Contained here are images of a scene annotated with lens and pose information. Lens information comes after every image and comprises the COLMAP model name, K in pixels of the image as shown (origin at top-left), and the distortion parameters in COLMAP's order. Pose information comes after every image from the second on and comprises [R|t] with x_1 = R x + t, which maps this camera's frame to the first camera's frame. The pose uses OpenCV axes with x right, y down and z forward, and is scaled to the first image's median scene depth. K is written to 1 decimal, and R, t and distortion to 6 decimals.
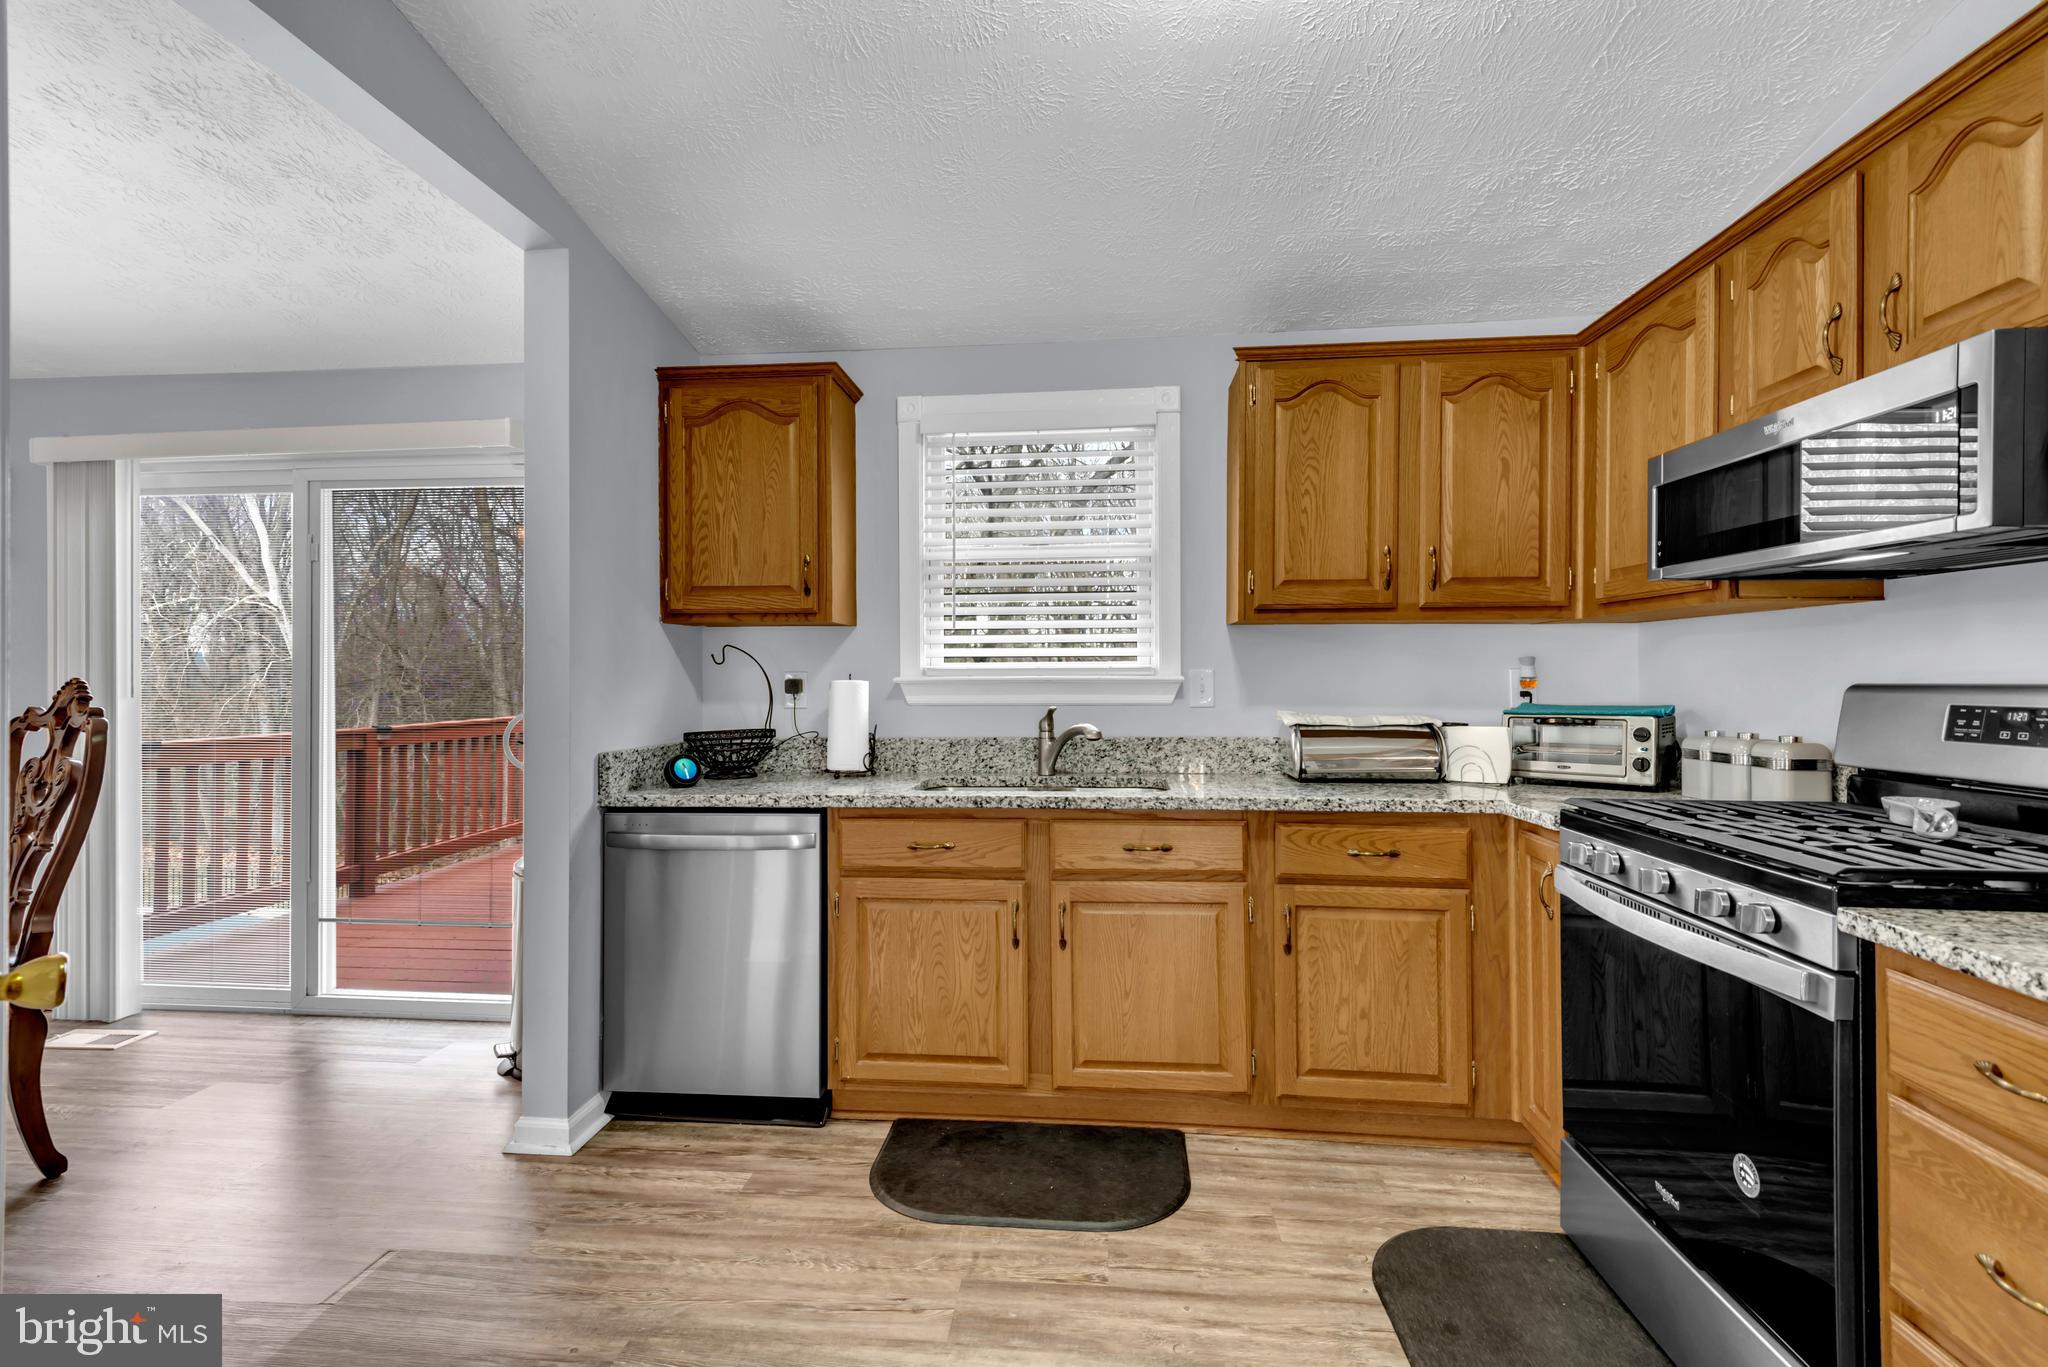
lens RADIAL K [[937.4, 0, 1017.5], [0, 937.4, 671.6], [0, 0, 1]] dist [0.038198, -0.018246]
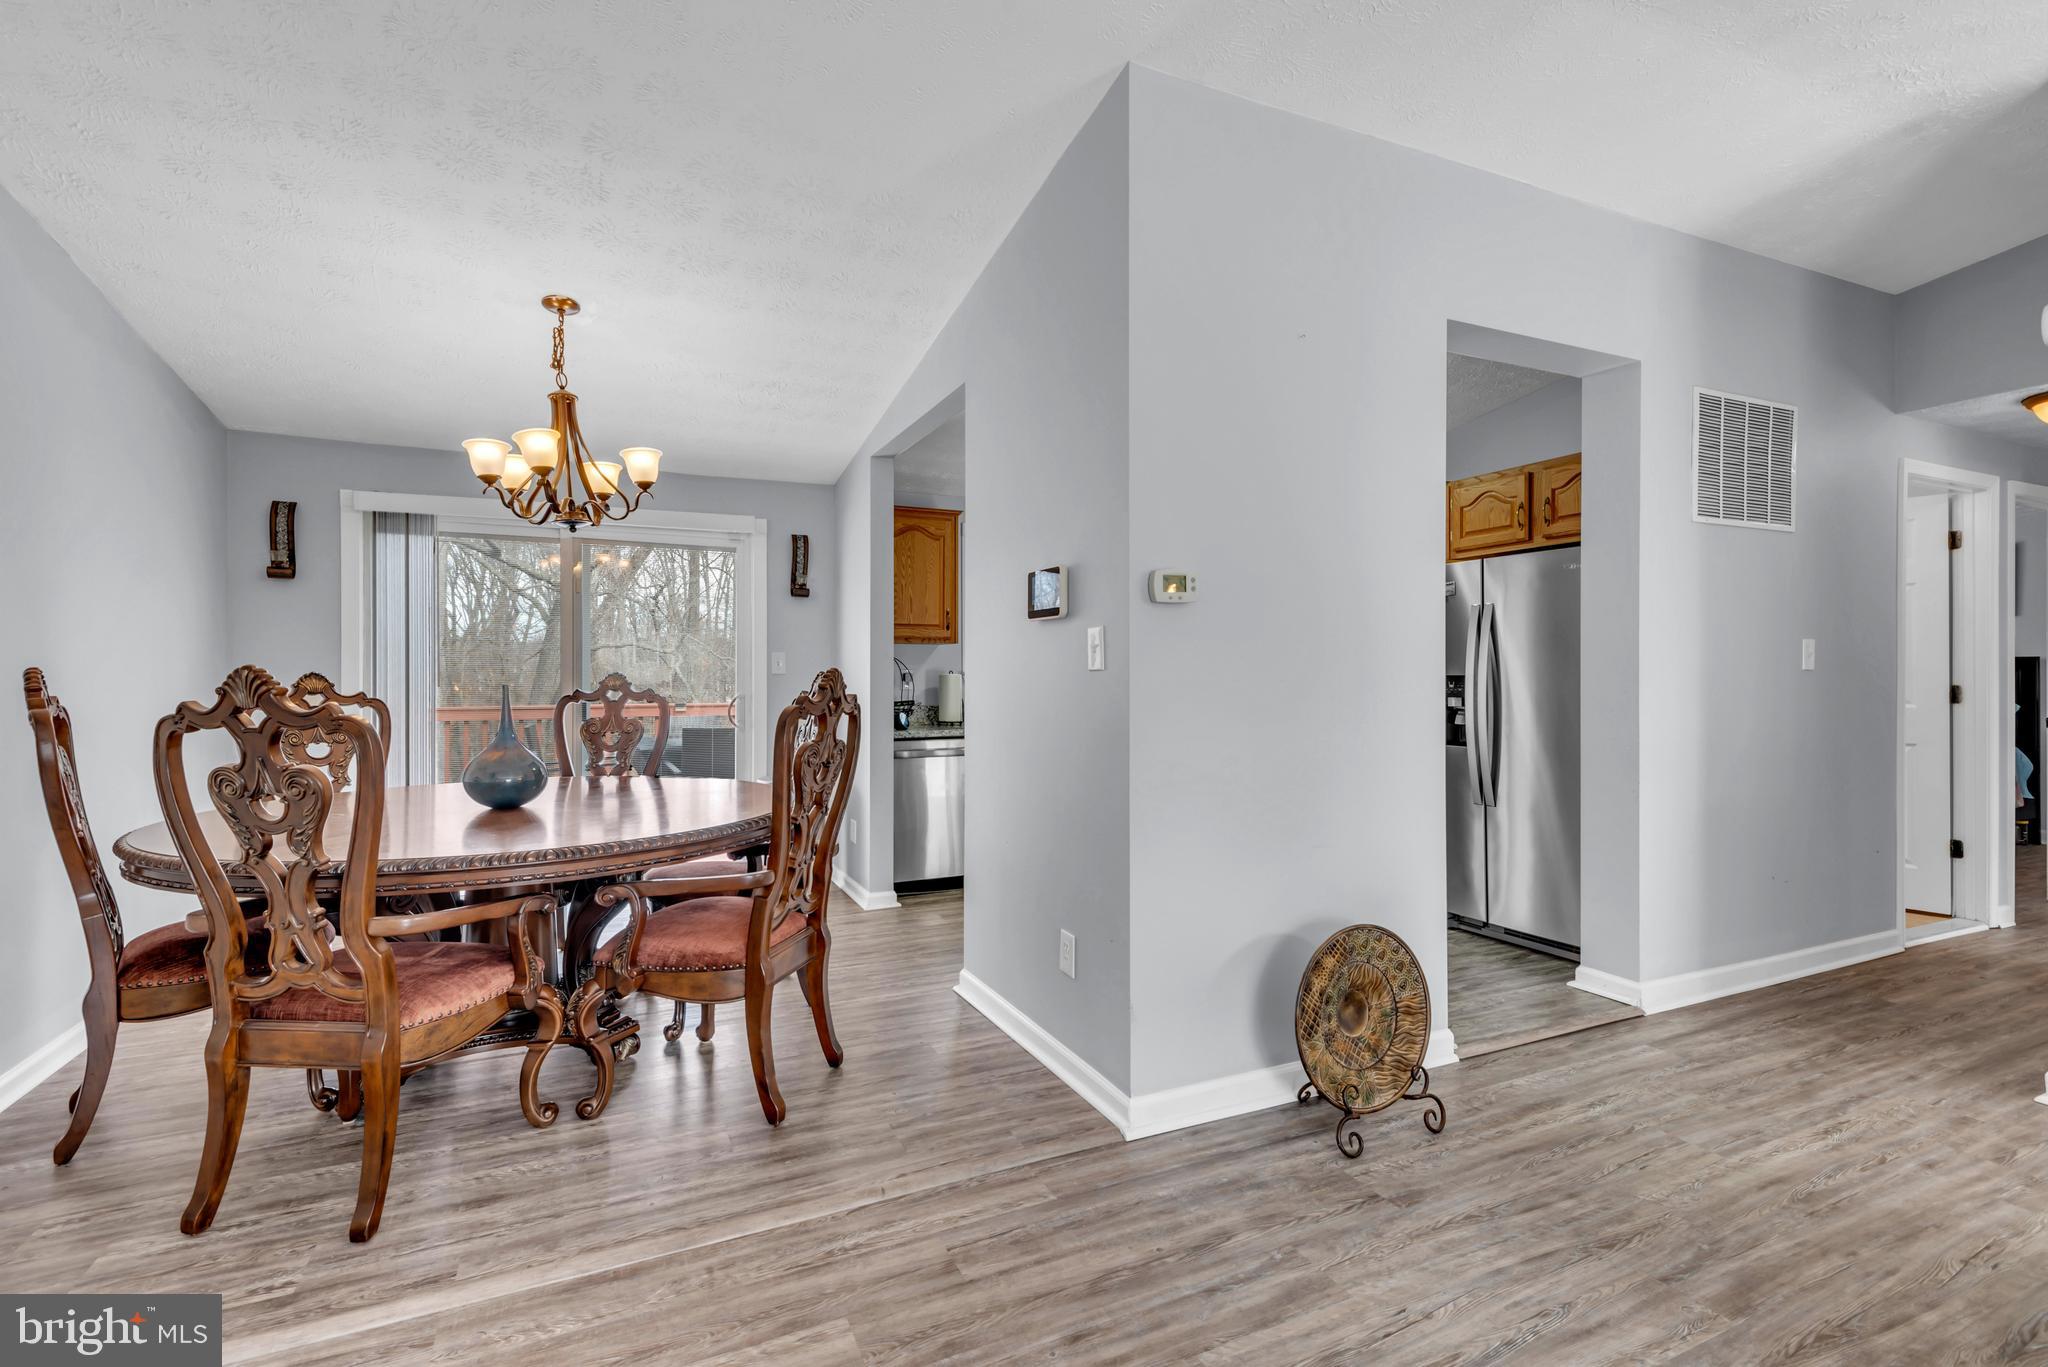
lens RADIAL K [[917.7, 0, 1016.3], [0, 917.7, 674.7], [0, 0, 1]] dist [0.037580, -0.018951]
pose [[0.859214, -0.000981, 0.511616, -1.234889], [-0.001760, 0.999987, 0.004874, 0.001685], [-0.511614, -0.005088, 0.859200, -0.799442]]
